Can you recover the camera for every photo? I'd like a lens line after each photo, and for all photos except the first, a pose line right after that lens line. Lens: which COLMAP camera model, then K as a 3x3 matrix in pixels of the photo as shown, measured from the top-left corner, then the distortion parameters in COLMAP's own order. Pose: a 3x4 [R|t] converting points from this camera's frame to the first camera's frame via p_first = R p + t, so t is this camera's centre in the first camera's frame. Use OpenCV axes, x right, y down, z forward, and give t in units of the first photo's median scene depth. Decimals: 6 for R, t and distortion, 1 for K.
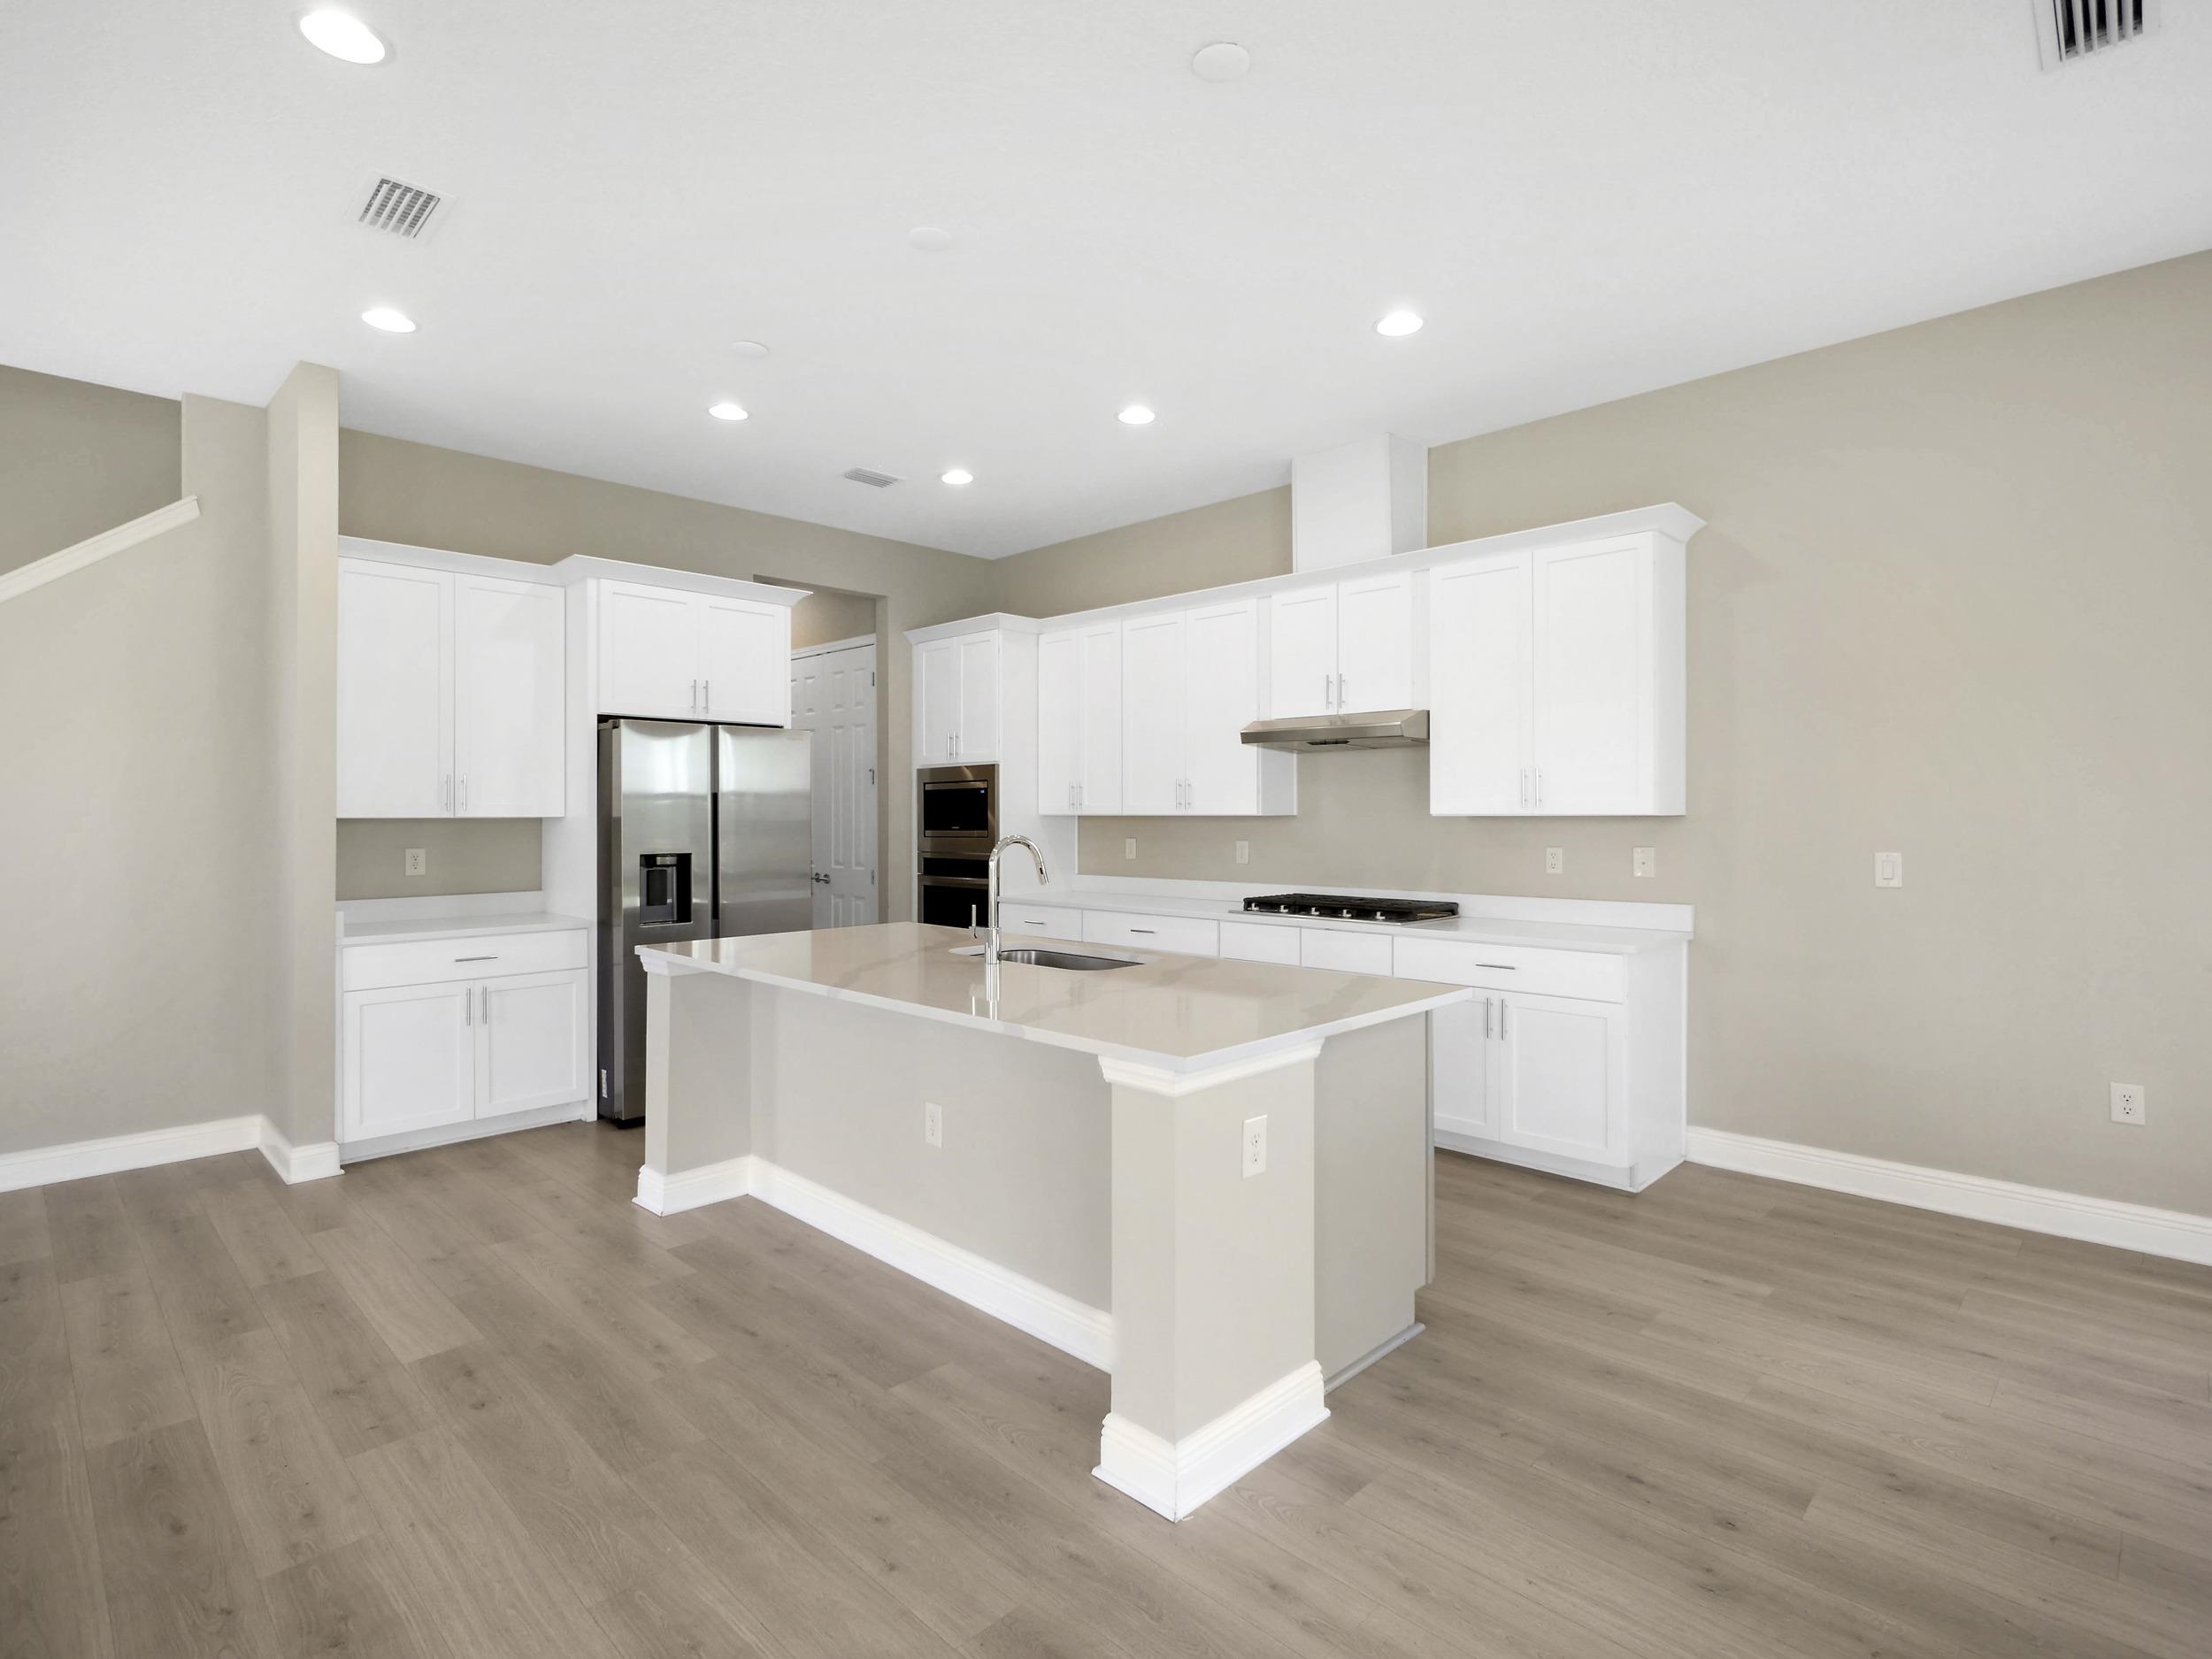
lens RADIAL K [[1102.9, 0, 1103.8], [0, 1102.9, 812.1], [0, 0, 1]] dist [0.007294, -0.000536]
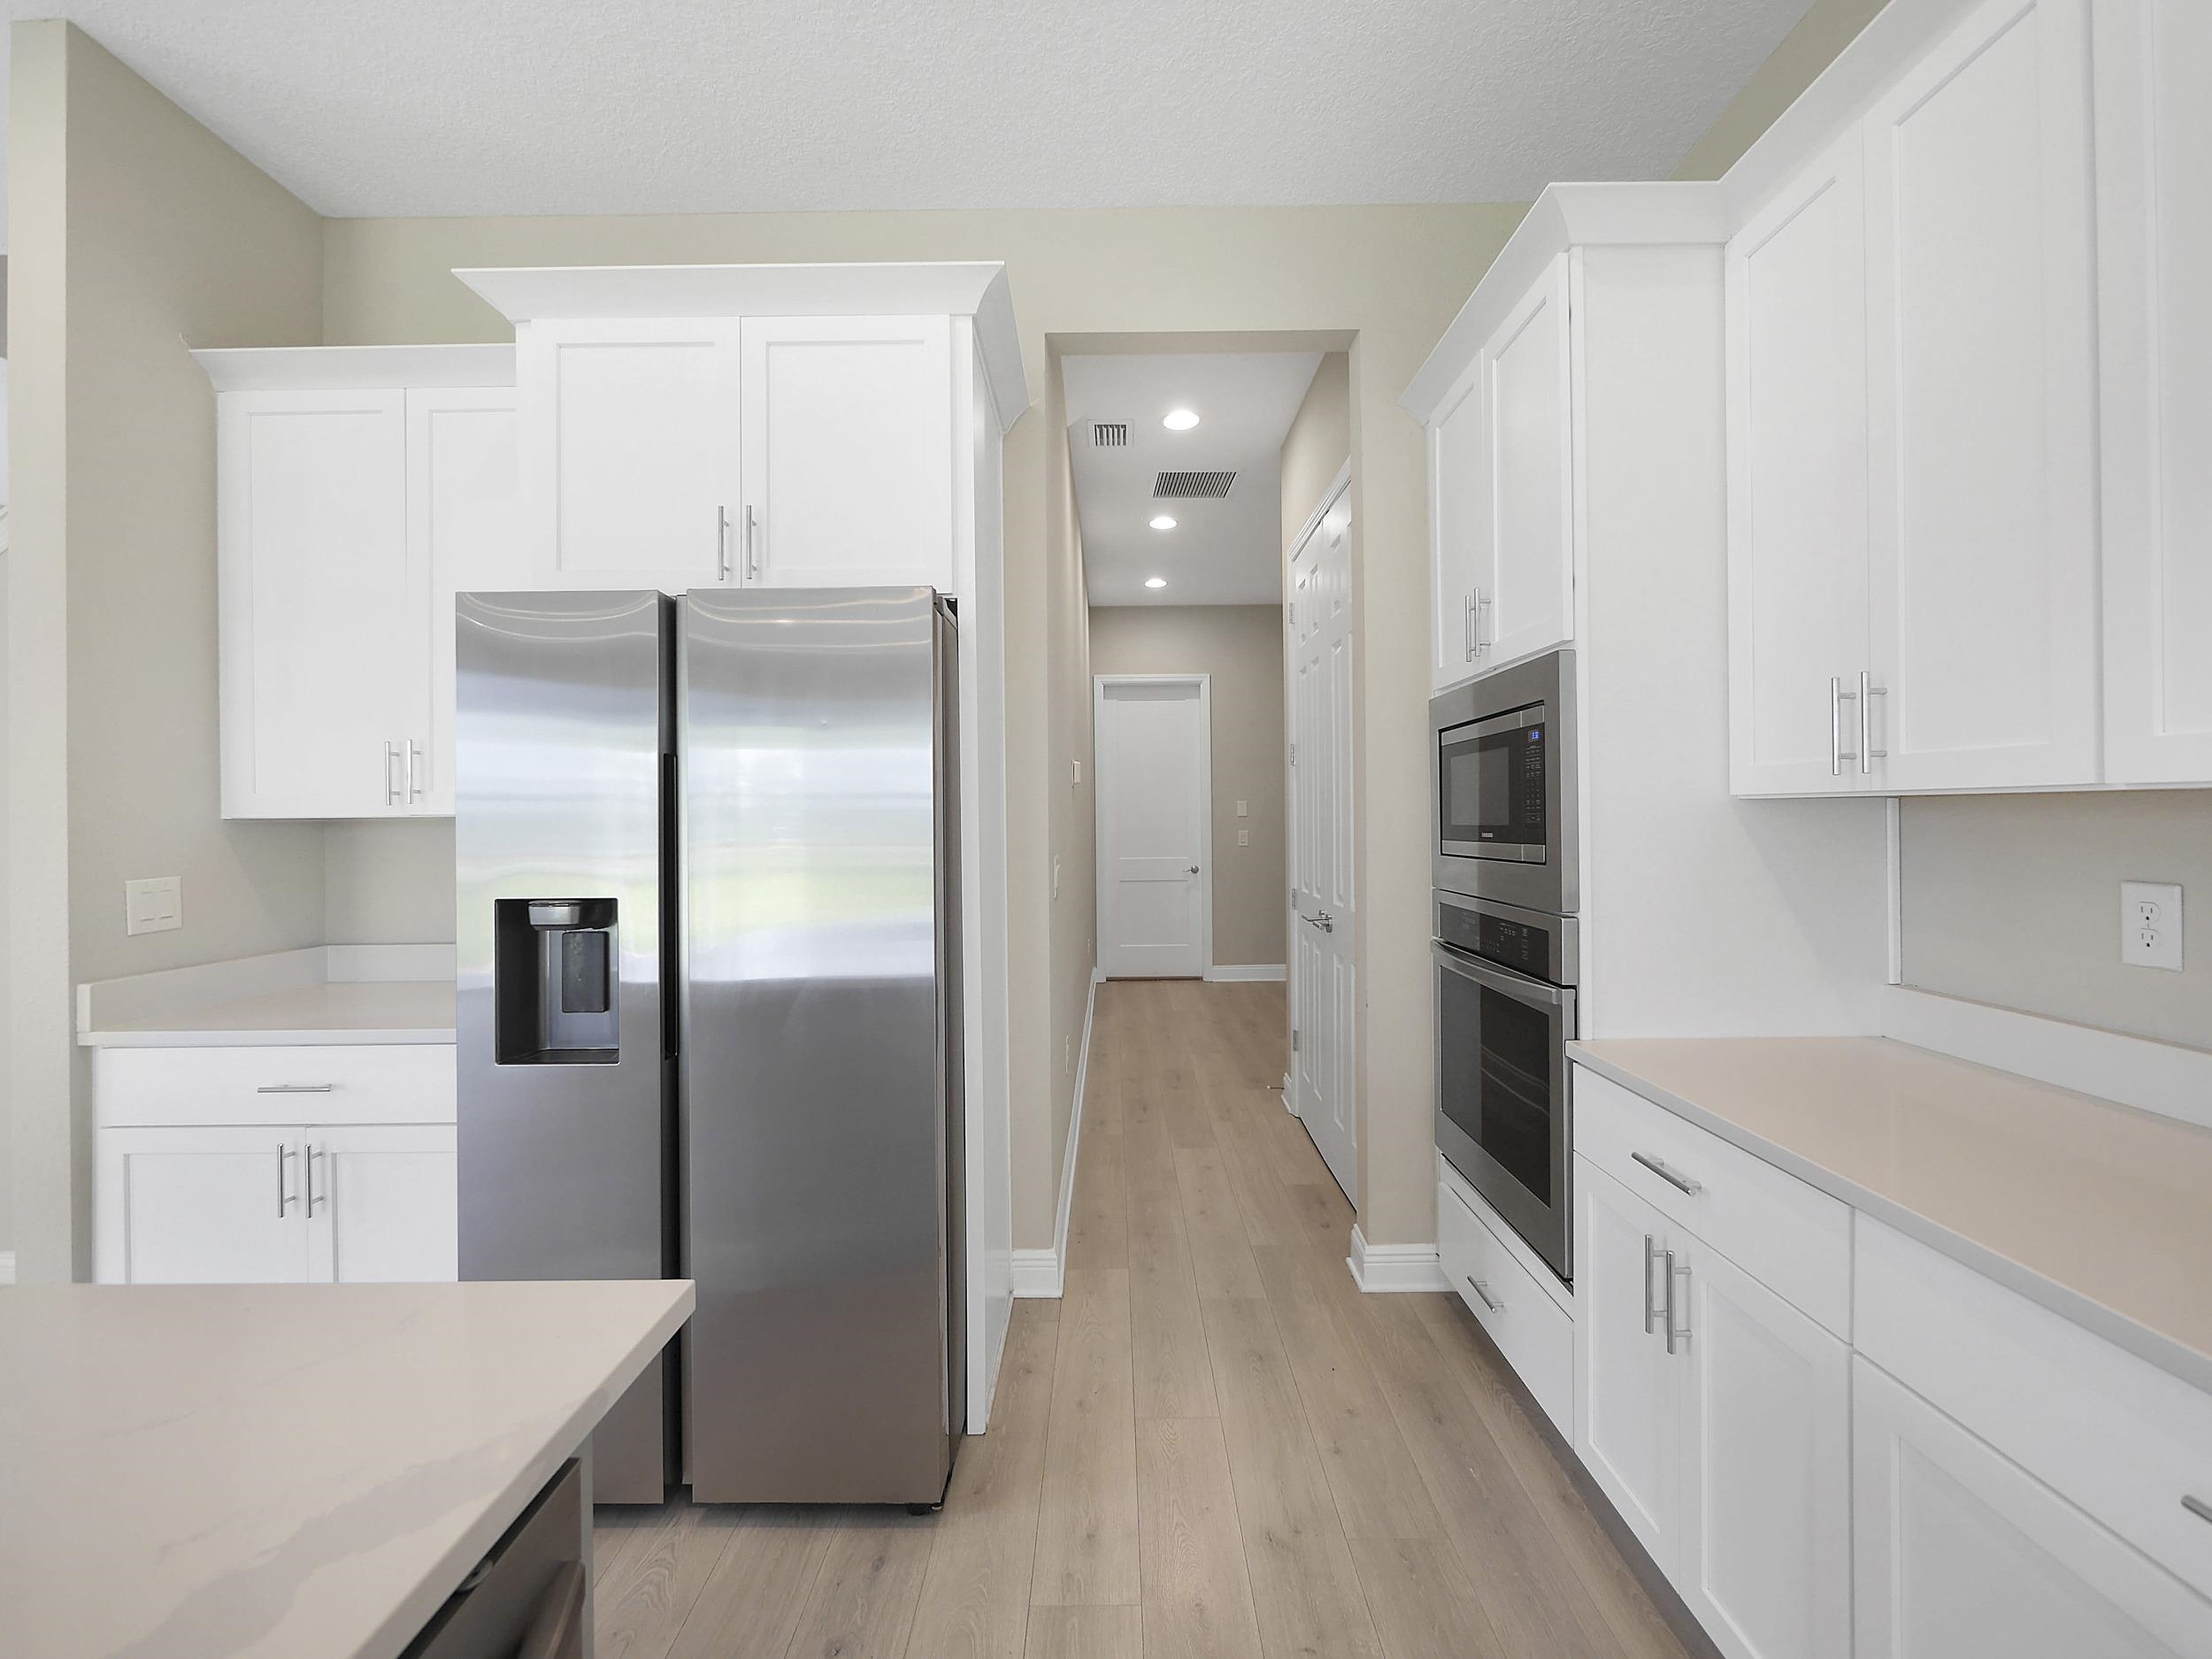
lens RADIAL K [[951.6, 0, 1105.3], [0, 951.6, 825.3], [0, 0, 1]] dist [-0.004374, 0.000799]
pose [[0.698447, 0.001093, -0.715661, 0.017009], [0.010376, 0.999878, 0.011653, 0.007364], [0.715586, -0.015565, 0.698351, 0.908936]]
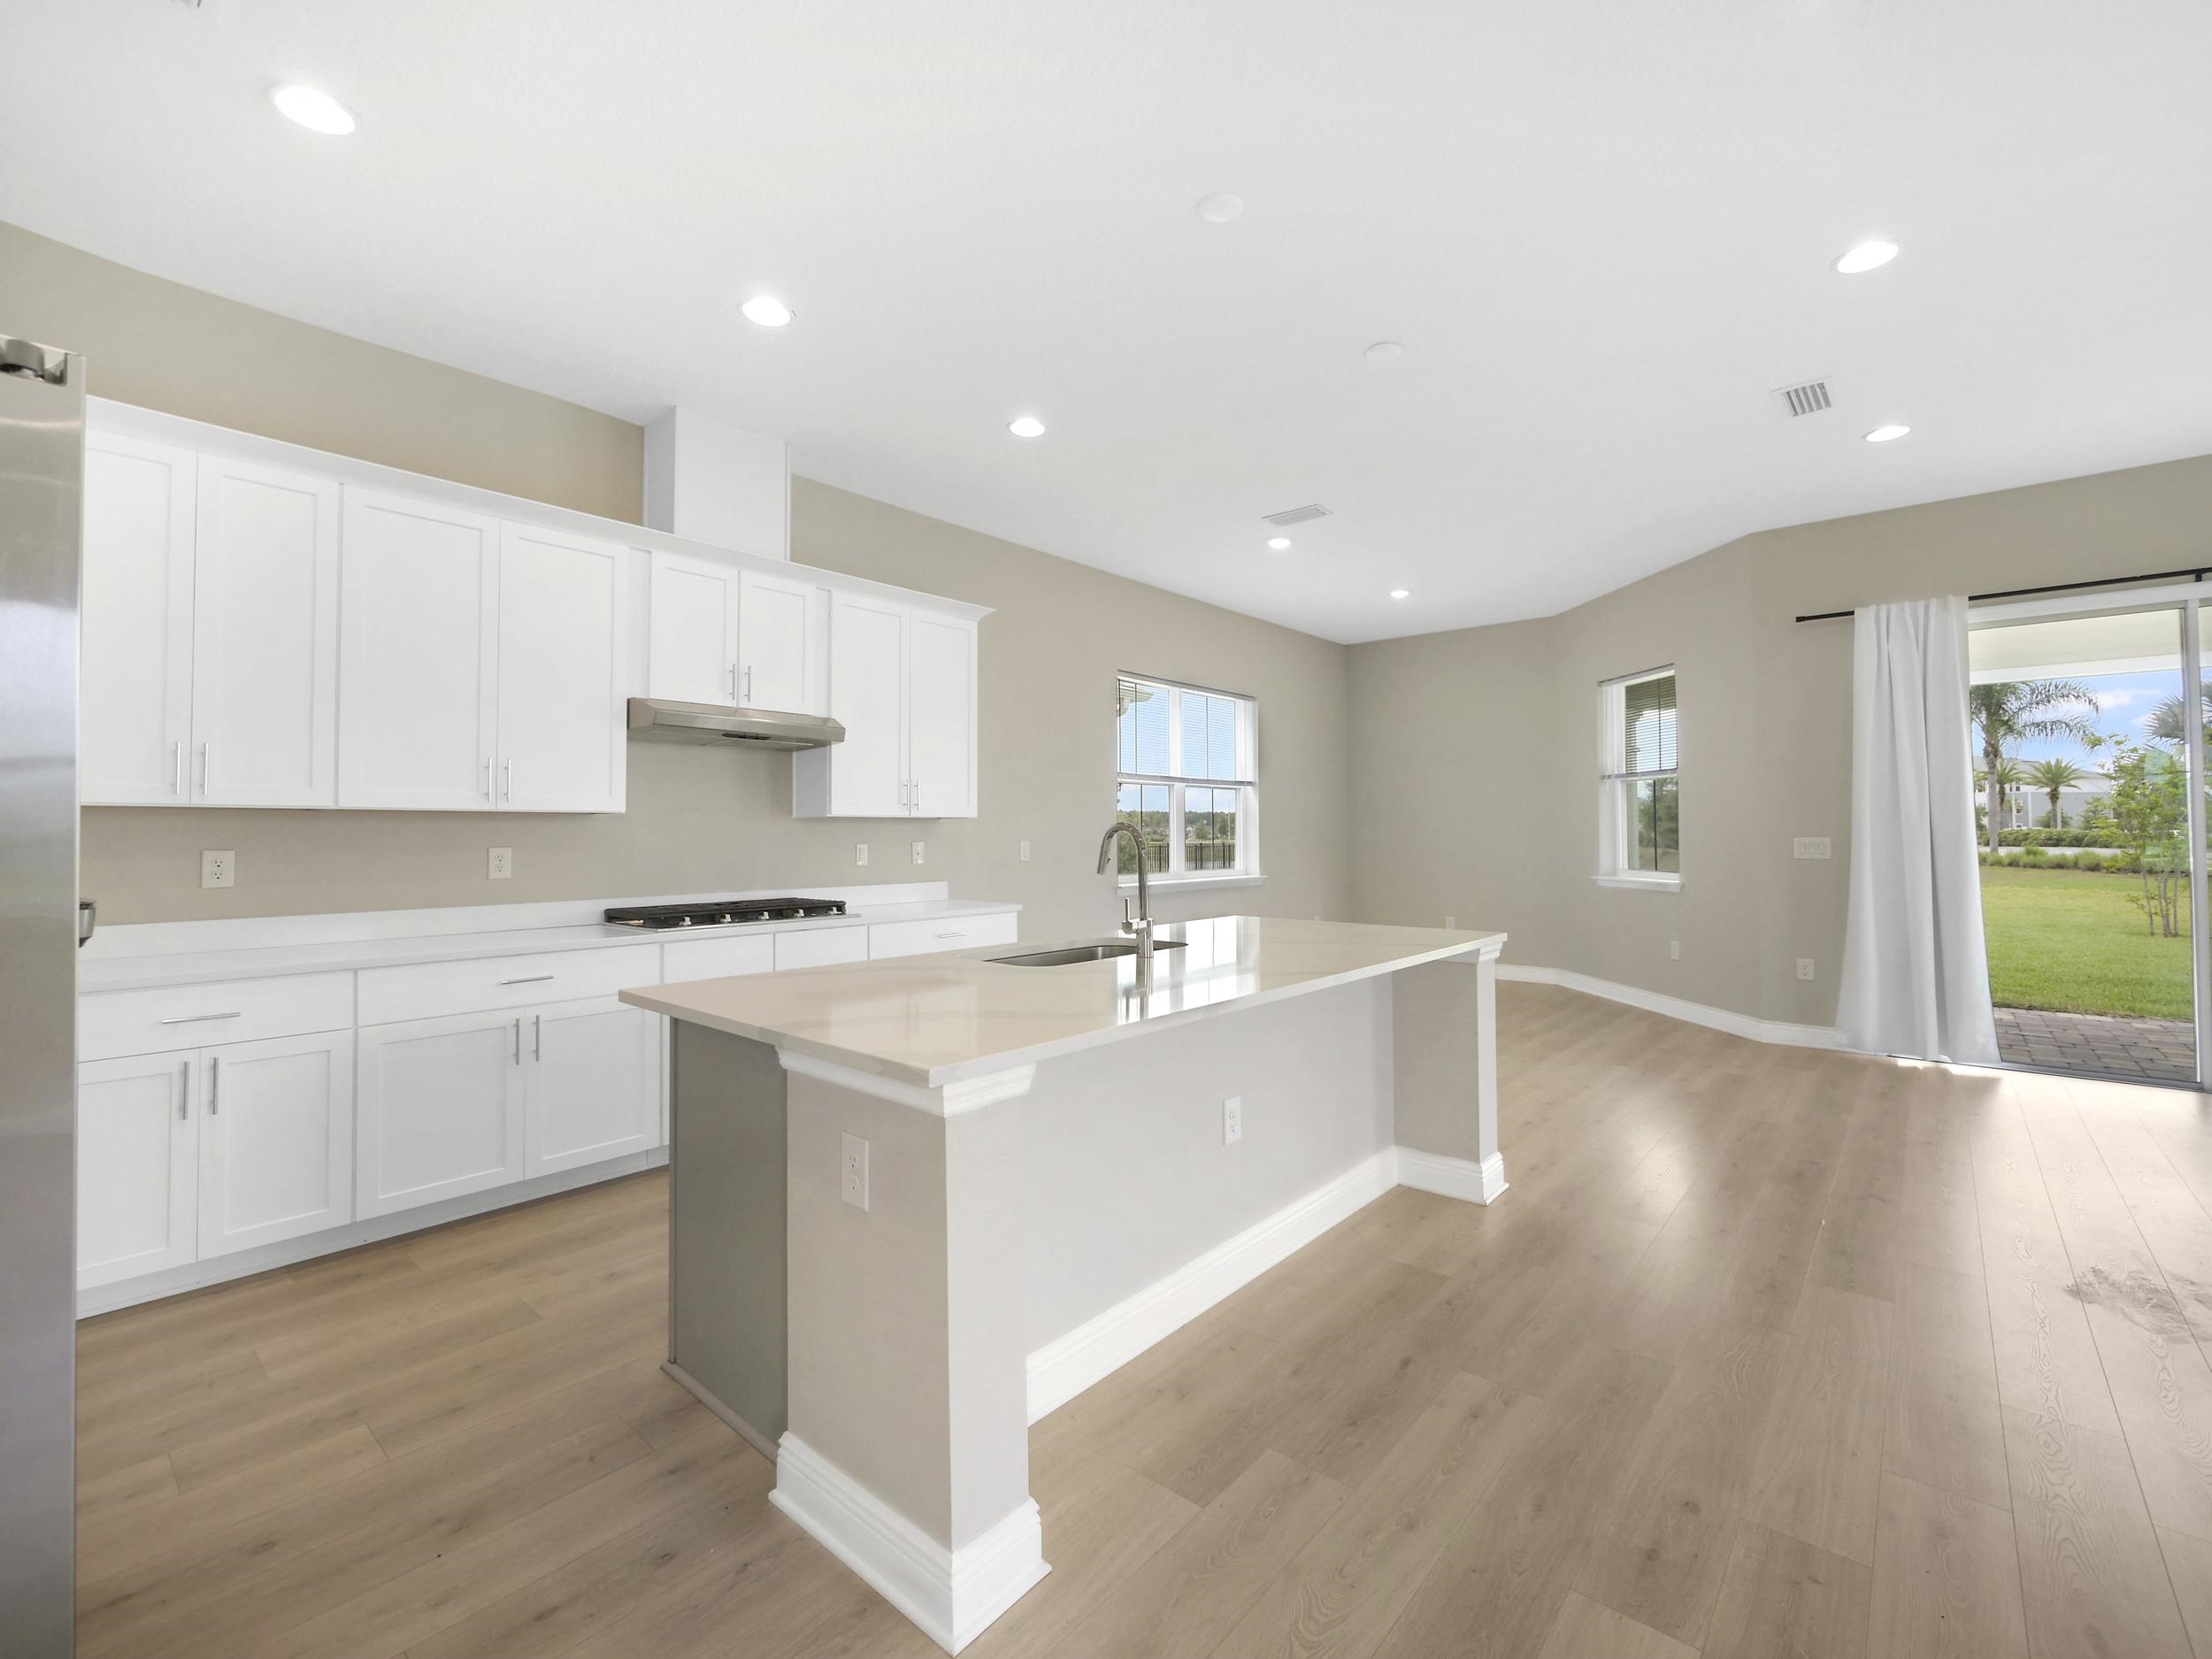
lens RADIAL K [[951.6, 0, 1116.7], [0, 951.6, 810.0], [0, 0, 1]] dist [-0.004374, 0.000799]
pose [[-0.068928, 0.027120, 0.997253, -0.651605], [0.004037, 0.999630, -0.026905, 0.023766], [-0.997613, 0.002171, -0.069012, 0.770083]]
